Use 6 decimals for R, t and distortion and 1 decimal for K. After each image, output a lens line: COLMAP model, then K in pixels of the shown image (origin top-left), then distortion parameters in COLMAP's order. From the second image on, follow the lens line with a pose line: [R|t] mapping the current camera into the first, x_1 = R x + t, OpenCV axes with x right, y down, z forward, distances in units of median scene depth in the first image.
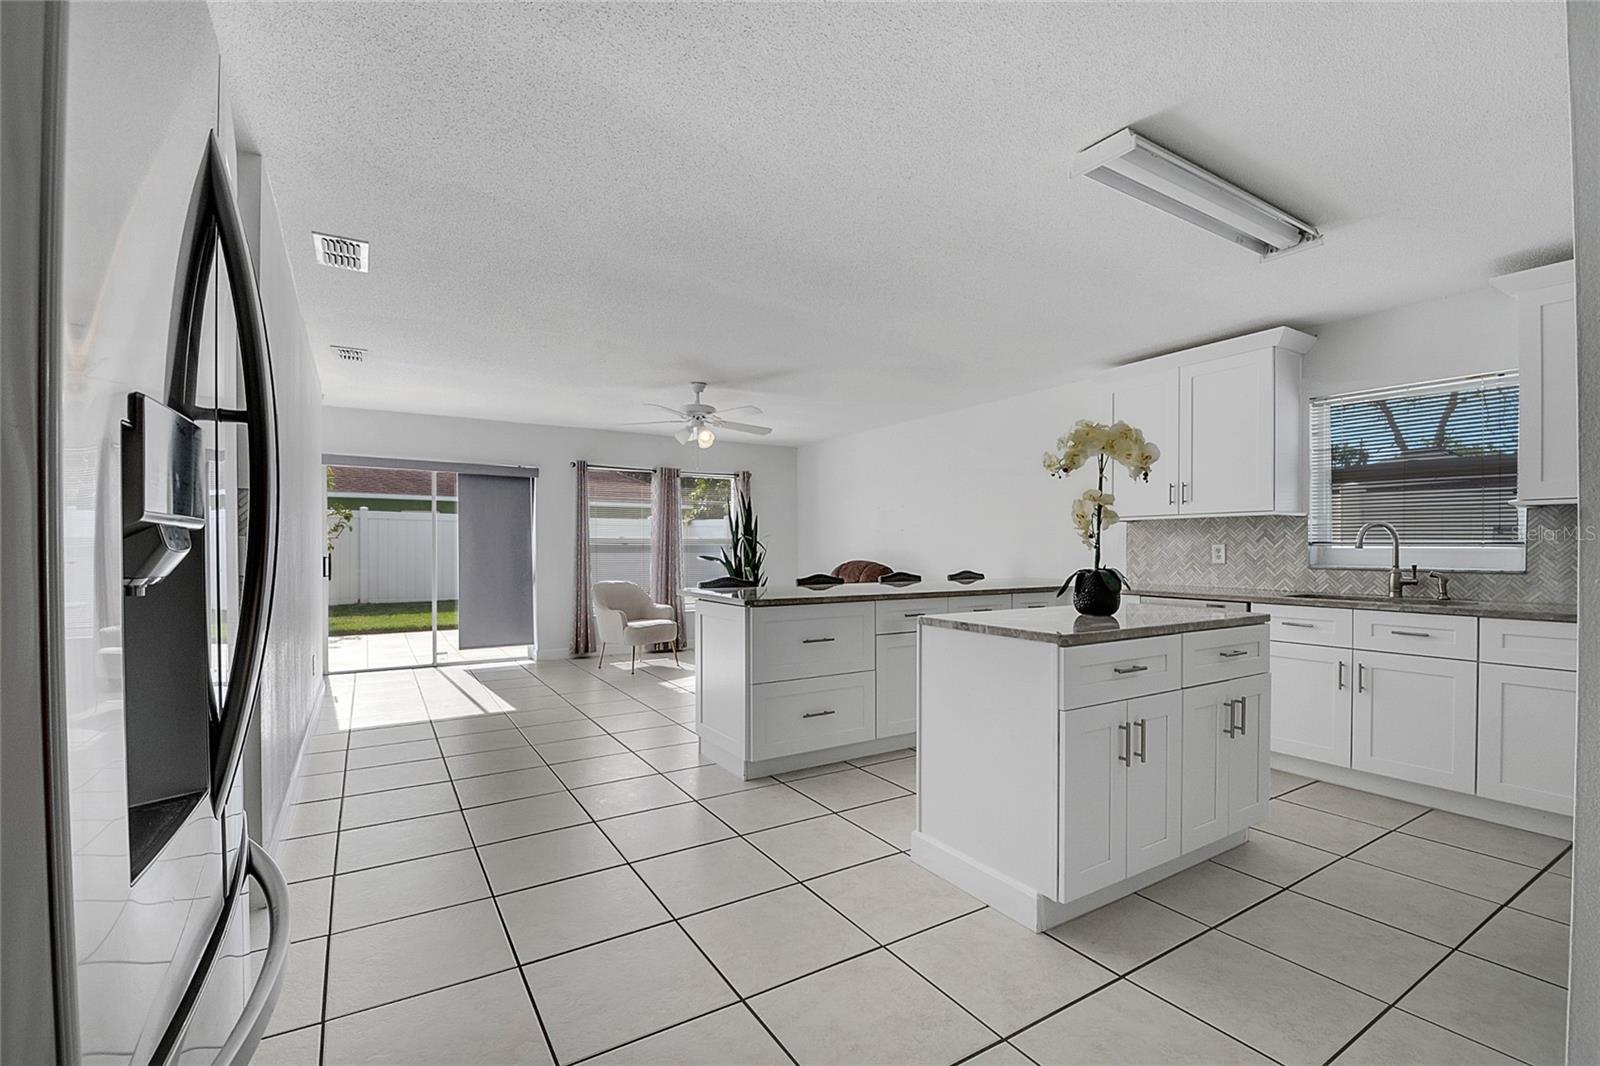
lens RADIAL K [[707.9, 0, 806.8], [0, 707.9, 557.4], [0, 0, 1]] dist [0.000673, -0.007574]
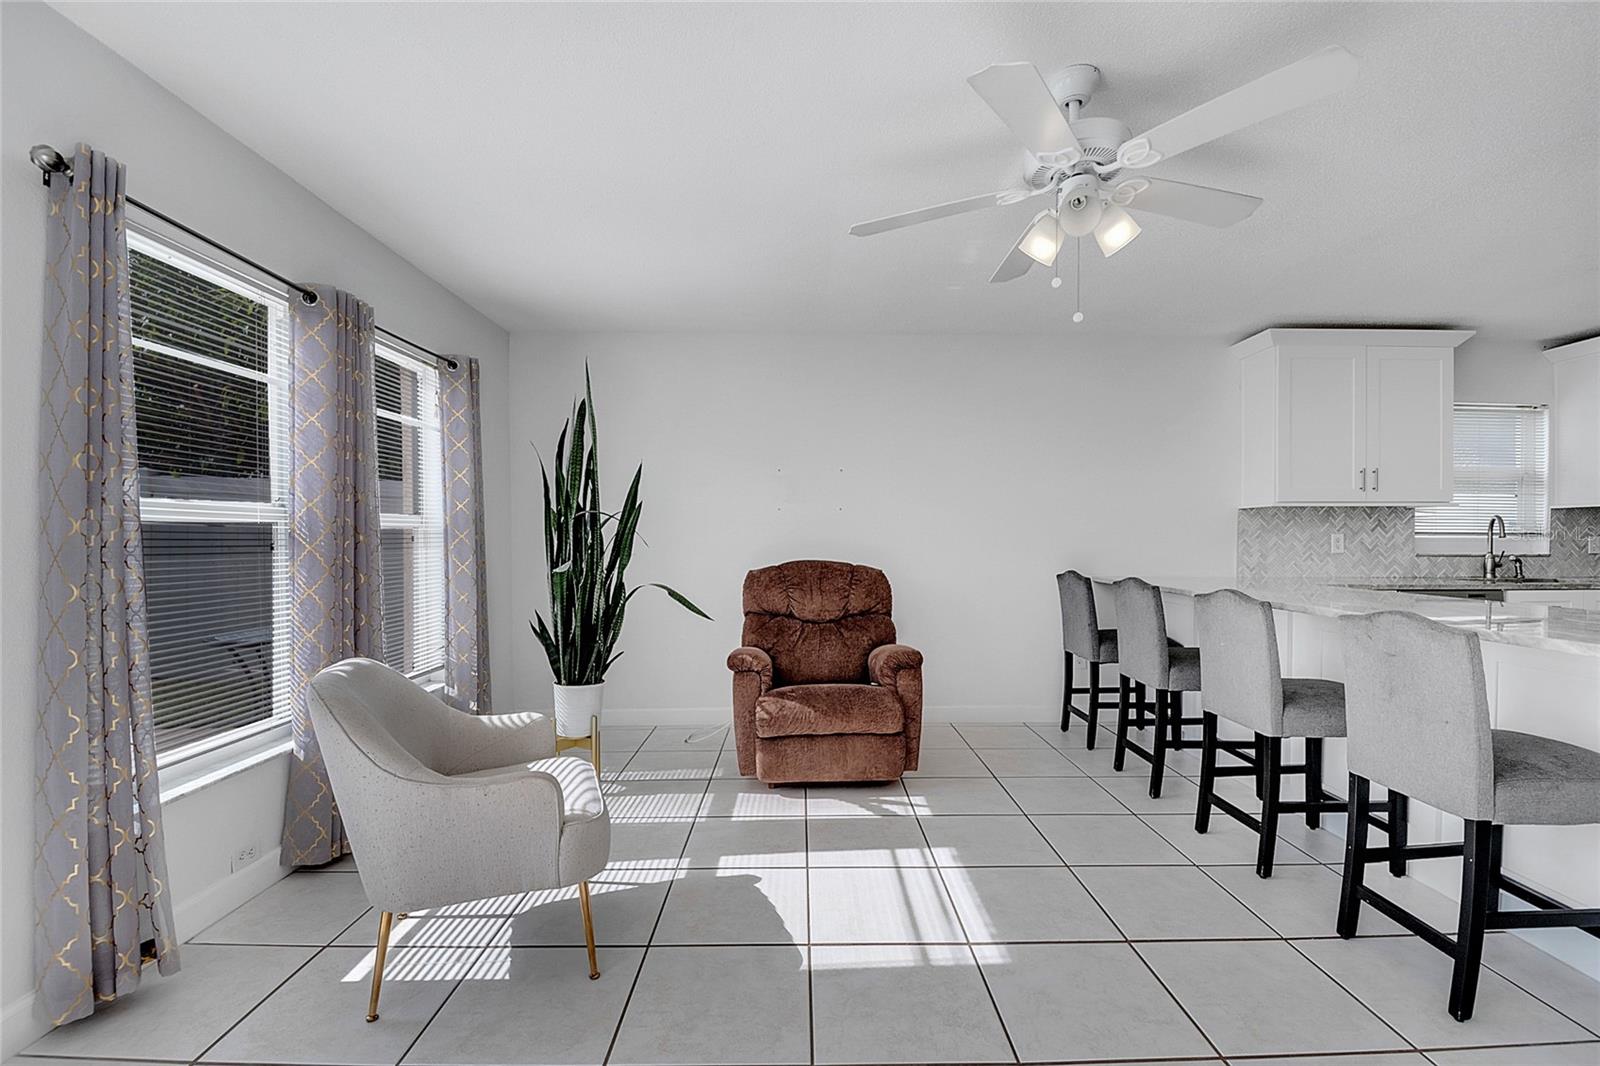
lens RADIAL K [[707.9, 0, 789.4], [0, 707.9, 540.4], [0, 0, 1]] dist [0.000673, -0.007574]
pose [[0.507651, -0.000381, 0.861563, -0.436277], [0.012776, 0.999893, -0.007086, -0.007851], [-0.861468, 0.014604, 0.507601, 0.758103]]
